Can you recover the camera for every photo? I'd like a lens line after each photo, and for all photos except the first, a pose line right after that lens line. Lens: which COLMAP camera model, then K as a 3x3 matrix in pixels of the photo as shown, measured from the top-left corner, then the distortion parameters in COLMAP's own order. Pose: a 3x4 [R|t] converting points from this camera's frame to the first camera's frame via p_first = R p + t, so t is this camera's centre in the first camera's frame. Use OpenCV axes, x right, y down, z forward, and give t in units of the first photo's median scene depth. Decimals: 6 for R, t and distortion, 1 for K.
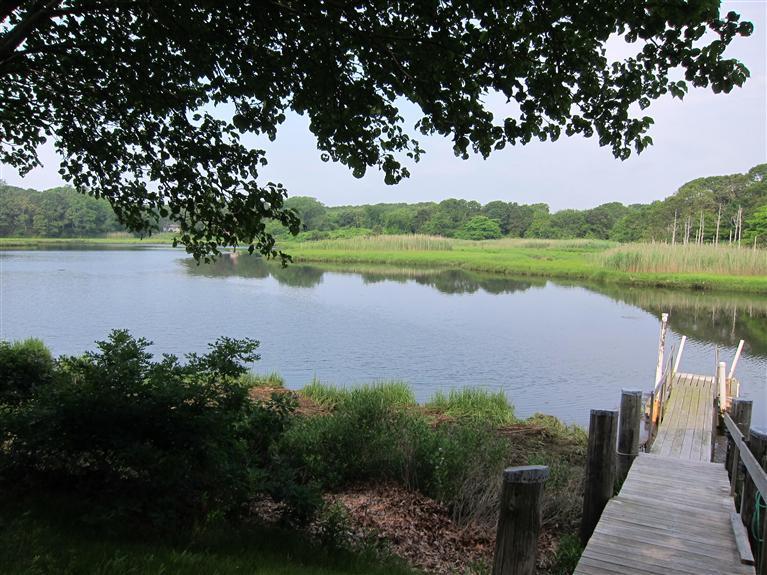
lens RADIAL K [[592.3, 0, 383.5], [0, 592.3, 287.5], [0, 0, 1]] dist [-0.052122, -0.005042]
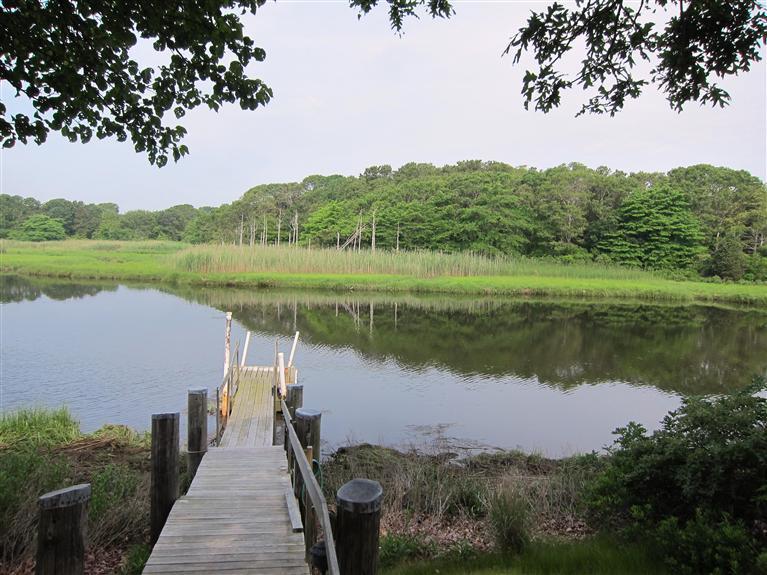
lens RADIAL K [[592.3, 0, 383.5], [0, 592.3, 287.5], [0, 0, 1]] dist [-0.052122, -0.005042]
pose [[0.818291, -0.041025, 0.573339, 0.107067], [0.035387, 0.999153, 0.020987, -0.013586], [-0.573714, 0.003115, 0.819049, -0.035791]]
